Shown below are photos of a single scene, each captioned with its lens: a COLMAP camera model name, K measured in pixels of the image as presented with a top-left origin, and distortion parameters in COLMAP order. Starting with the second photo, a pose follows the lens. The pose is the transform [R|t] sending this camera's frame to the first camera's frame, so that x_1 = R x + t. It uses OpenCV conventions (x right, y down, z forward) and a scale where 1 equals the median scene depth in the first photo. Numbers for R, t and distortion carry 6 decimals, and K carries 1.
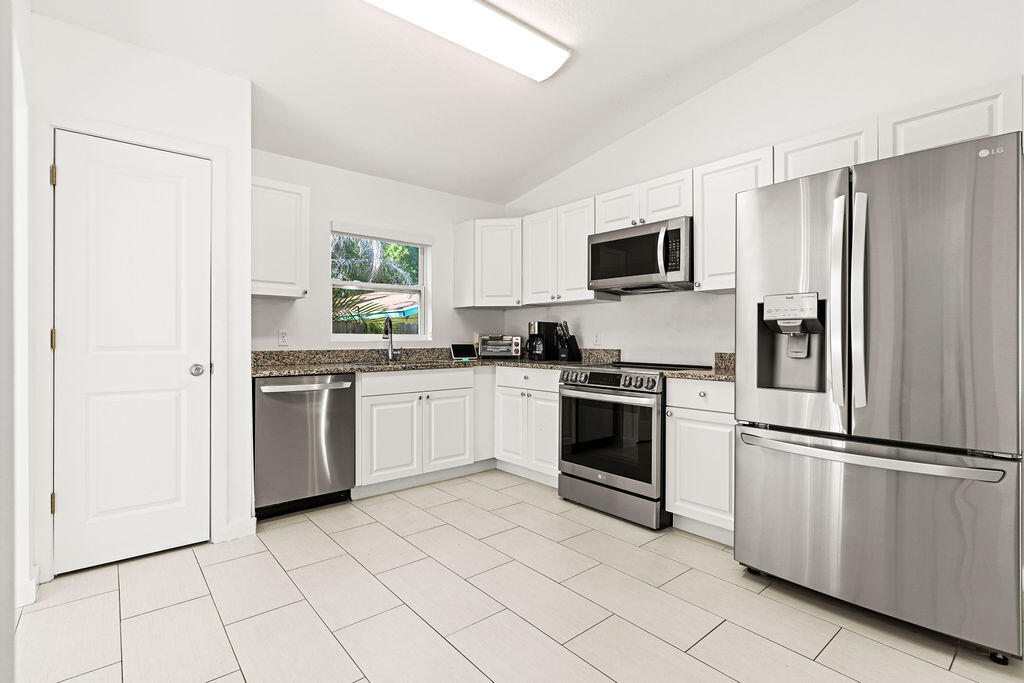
lens RADIAL K [[480.9, 0, 512.0], [0, 480.9, 341.5], [0, 0, 1]] dist [0.001839, 0.000408]
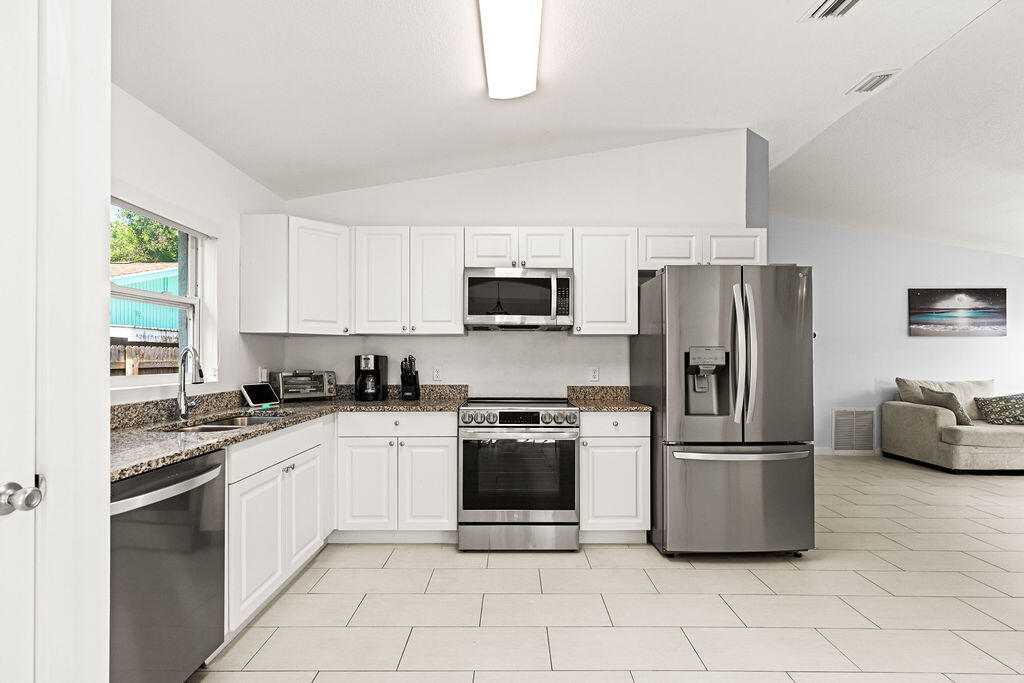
lens RADIAL K [[478.5, 0, 512.2], [0, 478.5, 361.0], [0, 0, 1]] dist [-0.001987, 0.000120]
pose [[0.642847, -0.004162, 0.765983, -0.528025], [0.003079, 0.999991, 0.002849, -0.039333], [-0.765988, 0.000527, 0.642854, 0.336321]]
